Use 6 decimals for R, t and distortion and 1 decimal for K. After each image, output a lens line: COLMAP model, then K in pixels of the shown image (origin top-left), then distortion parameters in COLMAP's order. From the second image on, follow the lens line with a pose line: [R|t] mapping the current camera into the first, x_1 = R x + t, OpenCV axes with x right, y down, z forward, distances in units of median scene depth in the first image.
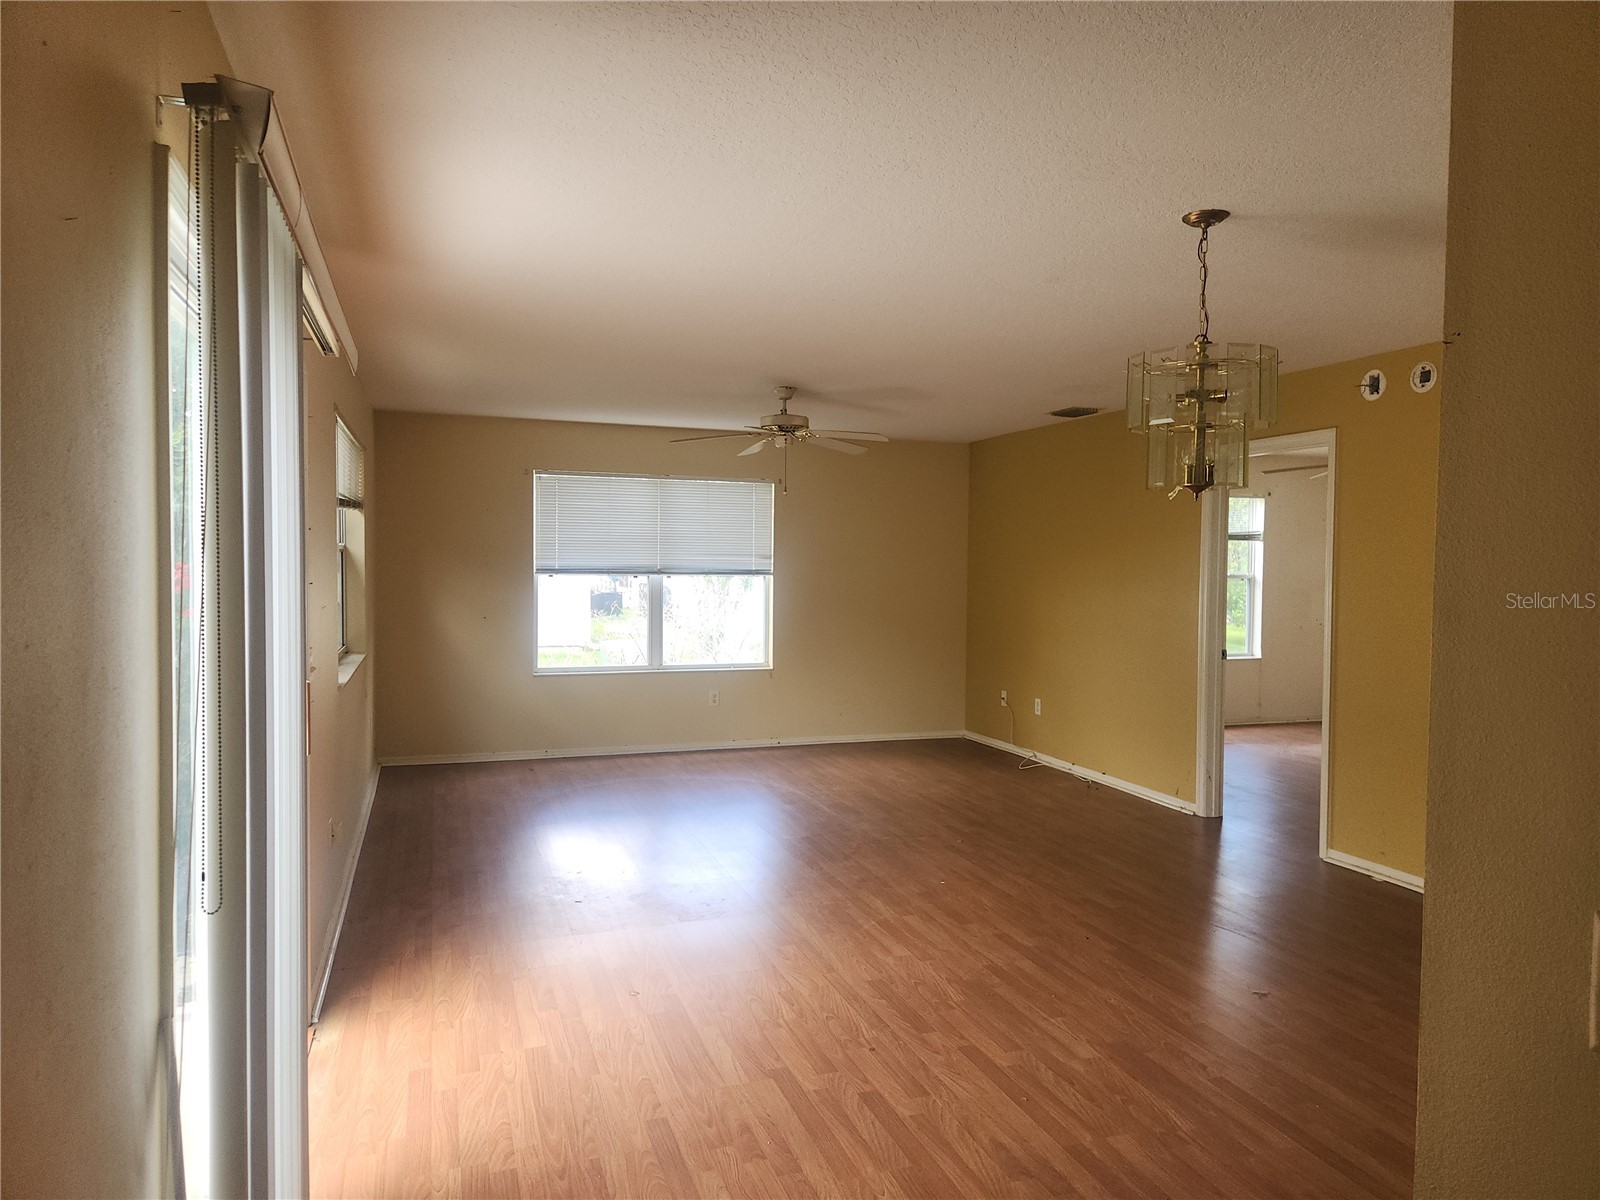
lens RADIAL K [[1070.4, 0, 800.0], [0, 1070.4, 600.0], [0, 0, 1]] dist [0.084317, -0.075223]
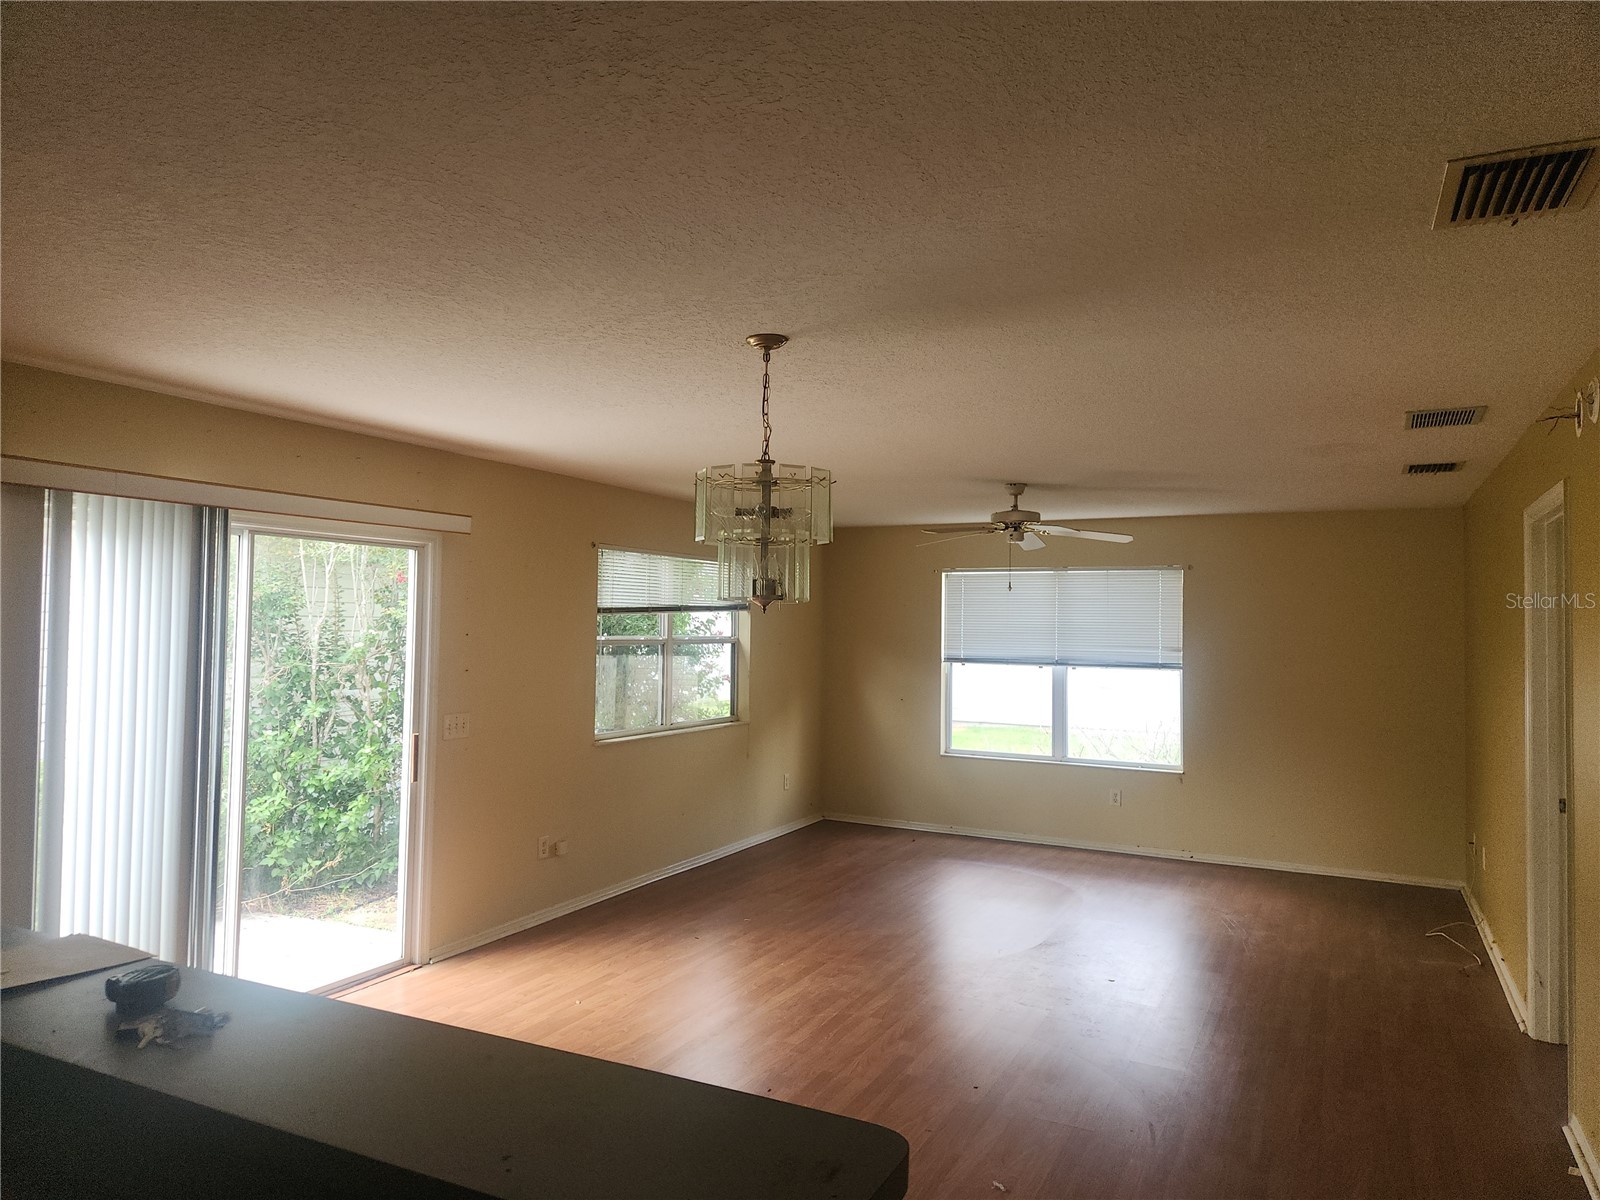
lens RADIAL K [[1070.4, 0, 800.0], [0, 1070.4, 600.0], [0, 0, 1]] dist [0.084317, -0.075223]
pose [[0.696348, -0.019330, -0.717444, 0.728106], [-0.033069, 0.997711, -0.058978, -0.030464], [0.716942, 0.064794, 0.694115, 0.213419]]
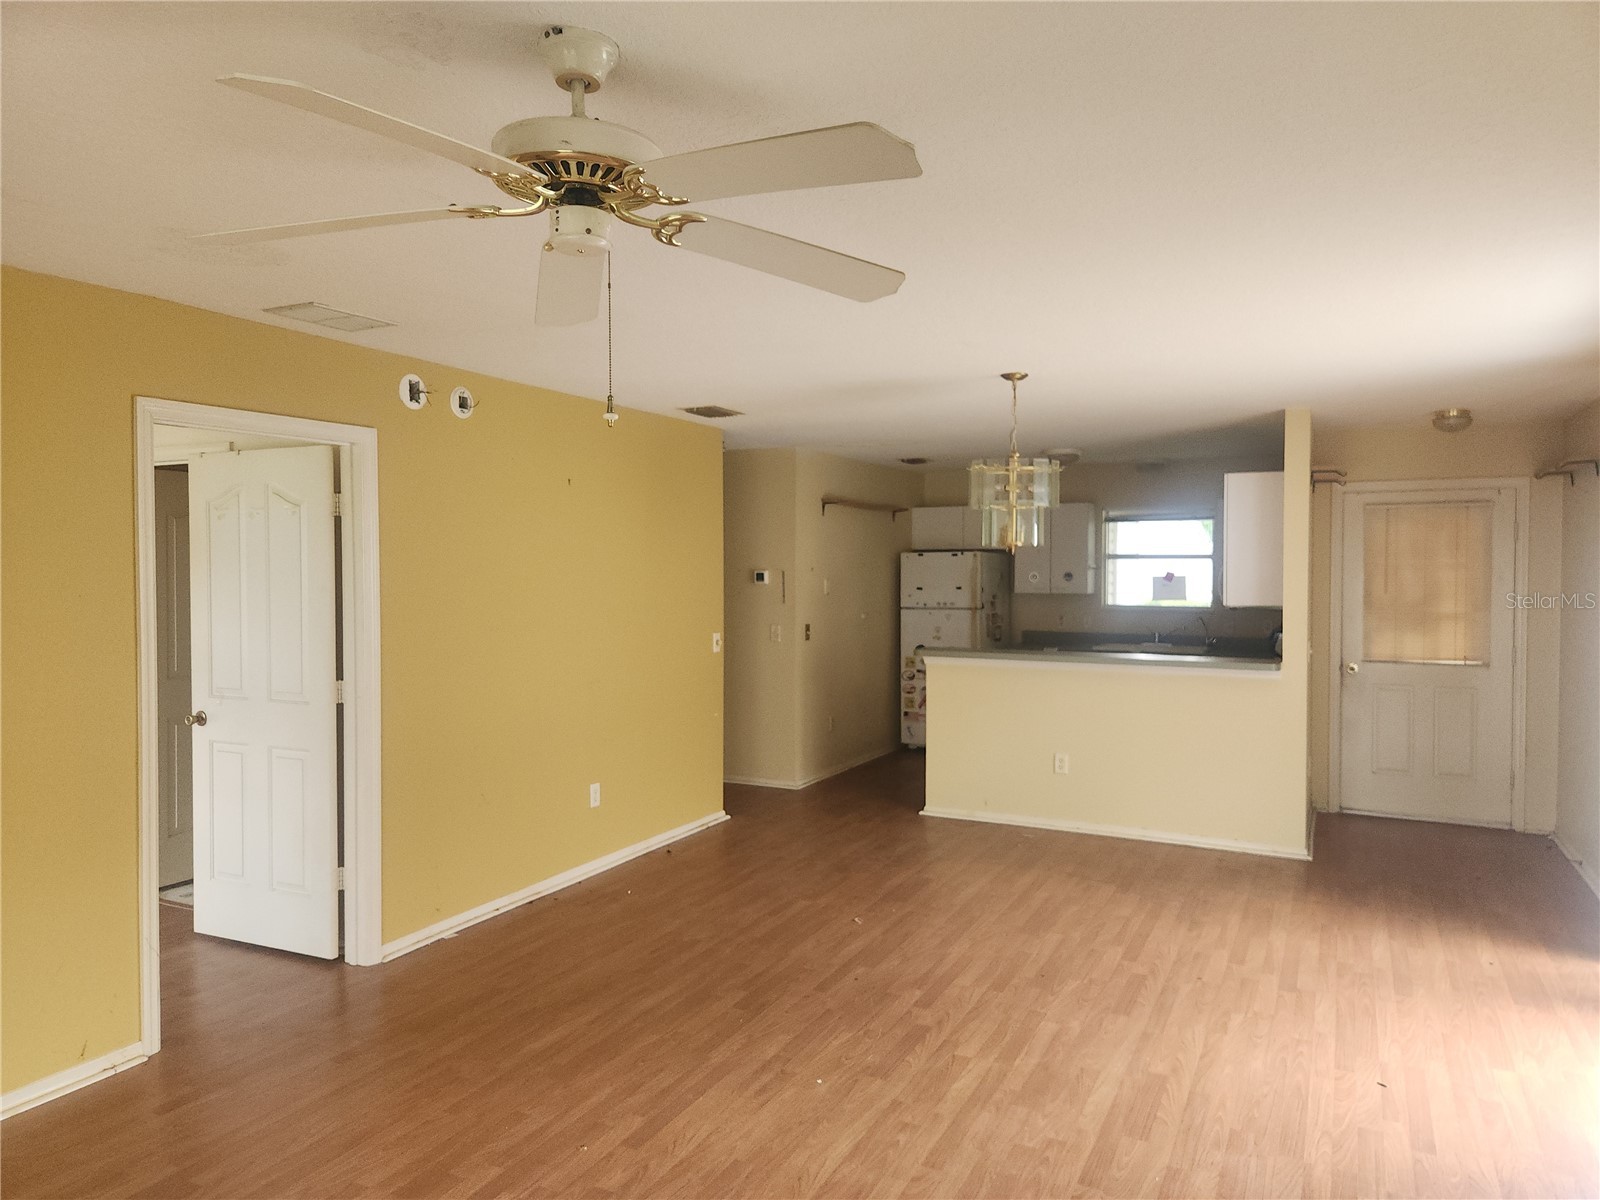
lens RADIAL K [[1085.3, 0, 801.2], [0, 1085.3, 583.3], [0, 0, 1]] dist [0.066367, -0.071338]
pose [[-0.701863, -0.023078, 0.711938, -0.354263], [0.020987, 0.998371, 0.053053, -0.089768], [-0.712003, 0.052177, -0.700235, 1.520920]]
